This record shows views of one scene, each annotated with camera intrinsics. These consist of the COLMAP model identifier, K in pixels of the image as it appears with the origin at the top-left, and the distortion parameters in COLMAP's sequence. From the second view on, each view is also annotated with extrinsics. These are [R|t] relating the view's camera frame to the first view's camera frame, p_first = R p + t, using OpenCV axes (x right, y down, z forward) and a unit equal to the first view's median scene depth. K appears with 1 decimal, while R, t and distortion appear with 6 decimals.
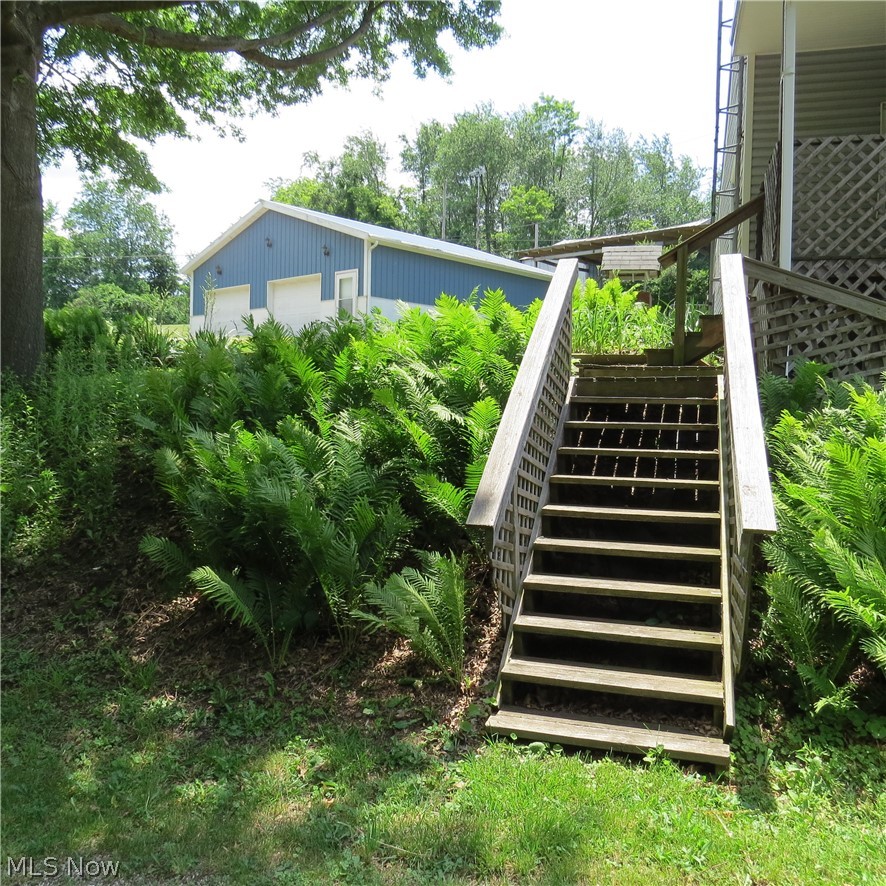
lens RADIAL K [[849.2, 0, 441.3], [0, 849.2, 438.8], [0, 0, 1]] dist [-0.028703, 0.017362]
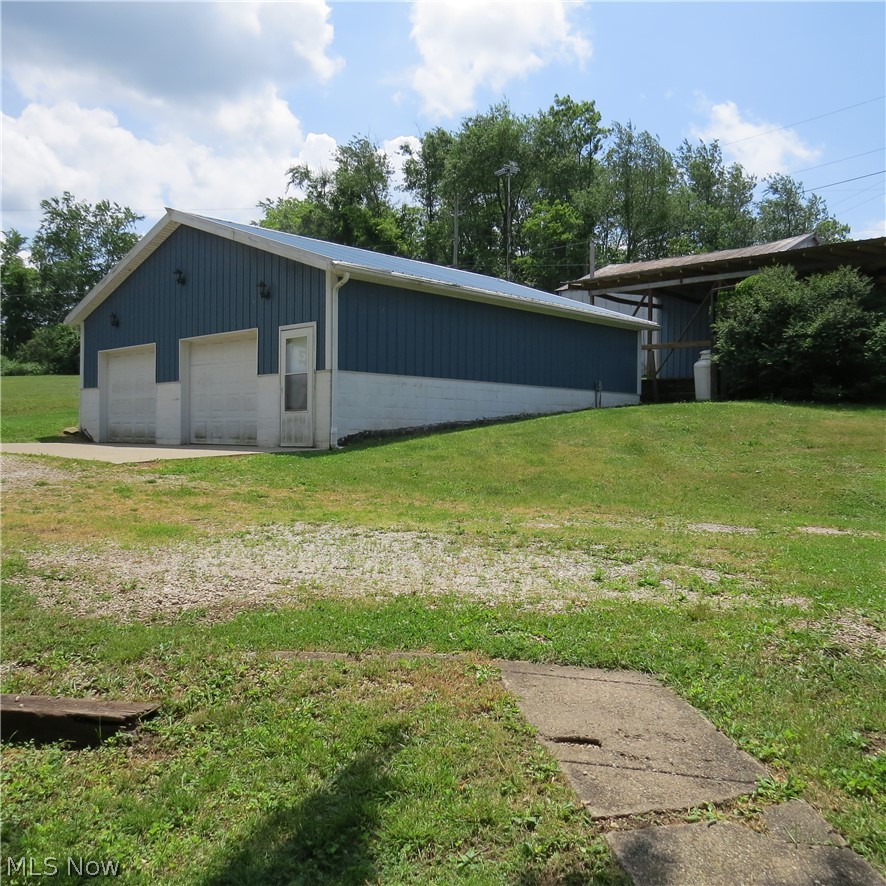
lens RADIAL K [[849.2, 0, 441.3], [0, 849.2, 438.8], [0, 0, 1]] dist [-0.028703, 0.017362]
pose [[0.999830, -0.014040, -0.011932, -0.002787], [0.013698, 0.999506, -0.028269, -0.036314], [0.012323, 0.028101, 0.999529, 0.150117]]
